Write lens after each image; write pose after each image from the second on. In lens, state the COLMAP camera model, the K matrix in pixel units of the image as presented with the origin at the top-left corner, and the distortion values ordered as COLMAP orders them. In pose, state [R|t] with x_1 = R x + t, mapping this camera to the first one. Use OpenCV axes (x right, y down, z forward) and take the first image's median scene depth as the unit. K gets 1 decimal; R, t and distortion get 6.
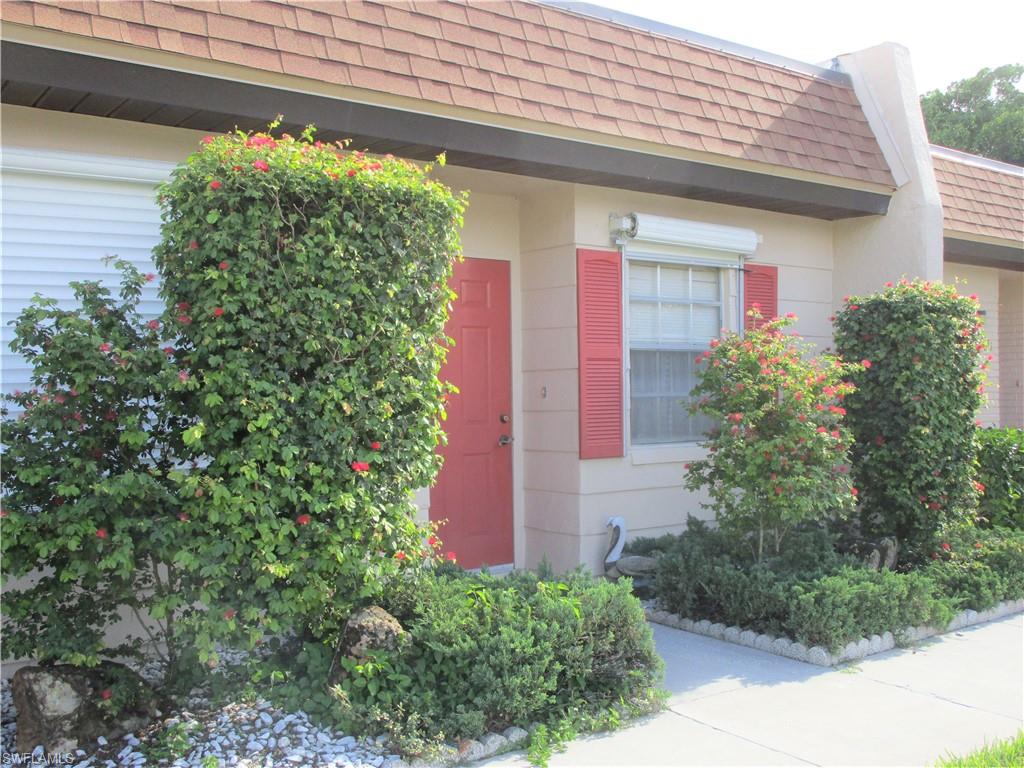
lens RADIAL K [[999.7, 0, 512.2], [0, 999.7, 381.0], [0, 0, 1]] dist [-0.014916, 0.000000]
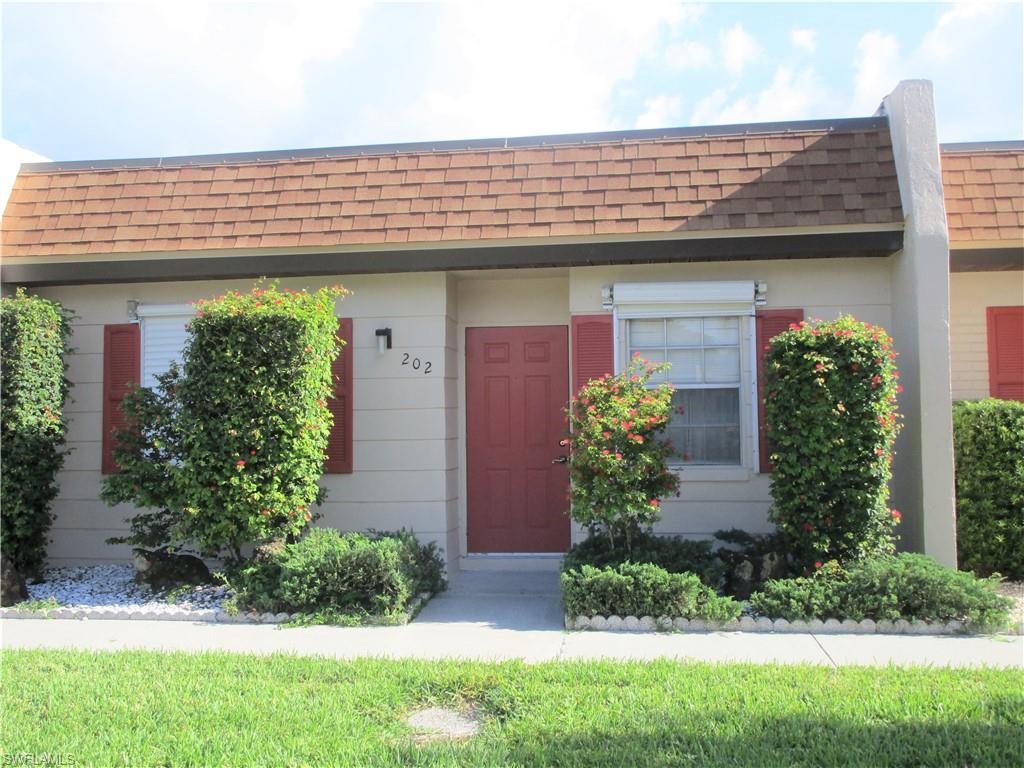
lens RADIAL K [[999.7, 0, 512.3], [0, 999.7, 385.3], [0, 0, 1]] dist [-0.014916, 0.000000]
pose [[0.718620, -0.027086, -0.694876, 1.008713], [0.010798, 0.999555, -0.027796, -0.003646], [0.695320, 0.012471, 0.718593, -0.015070]]
